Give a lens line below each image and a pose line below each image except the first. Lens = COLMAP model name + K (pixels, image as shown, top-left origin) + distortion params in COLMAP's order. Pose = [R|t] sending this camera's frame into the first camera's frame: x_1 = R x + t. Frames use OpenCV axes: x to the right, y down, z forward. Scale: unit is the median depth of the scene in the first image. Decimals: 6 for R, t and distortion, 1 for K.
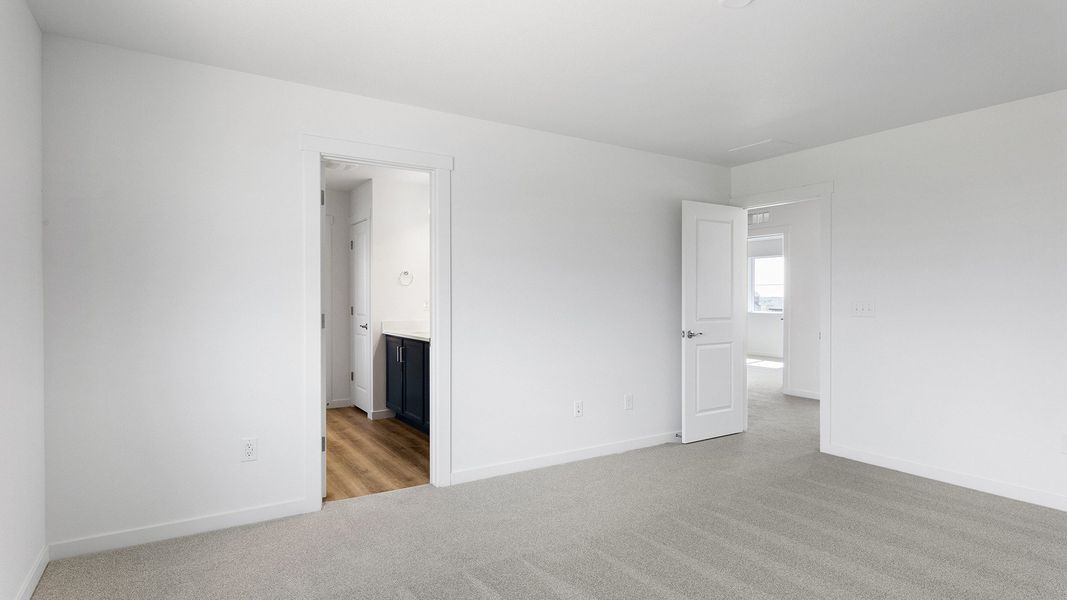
lens RADIAL K [[592.5, 0, 536.7], [0, 592.5, 300.2], [0, 0, 1]] dist [-0.002584, -0.000133]
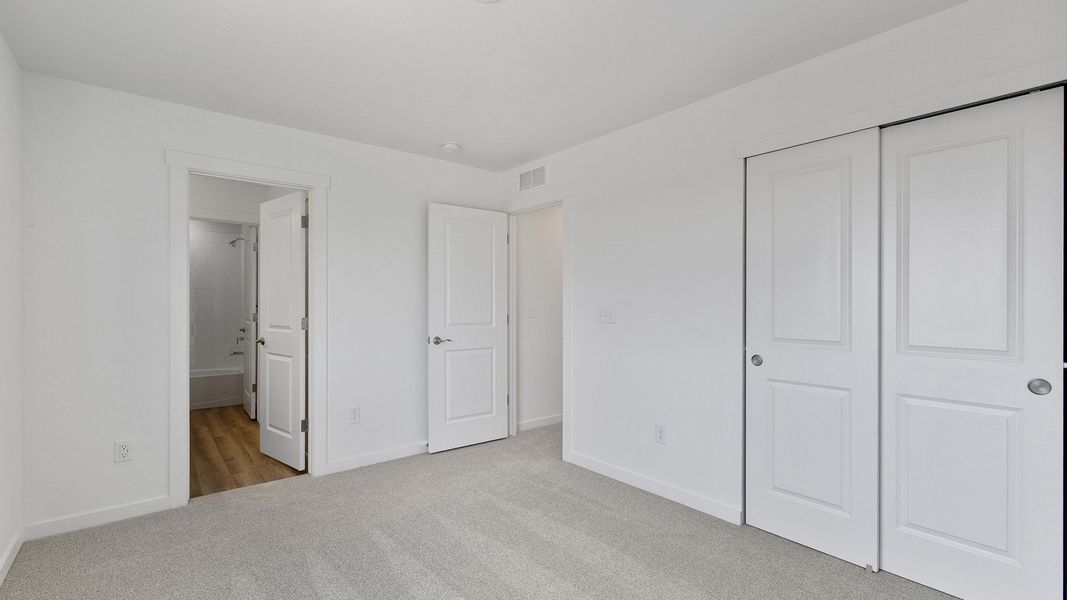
lens RADIAL K [[463.7, 0, 530.7], [0, 463.7, 304.2], [0, 0, 1]] dist [0.008640, 0.000833]
pose [[0.996252, -0.002584, 0.086458, 0.199416], [0.002930, 0.999988, -0.003880, 0.000818], [-0.086447, 0.004119, 0.996248, 0.132560]]
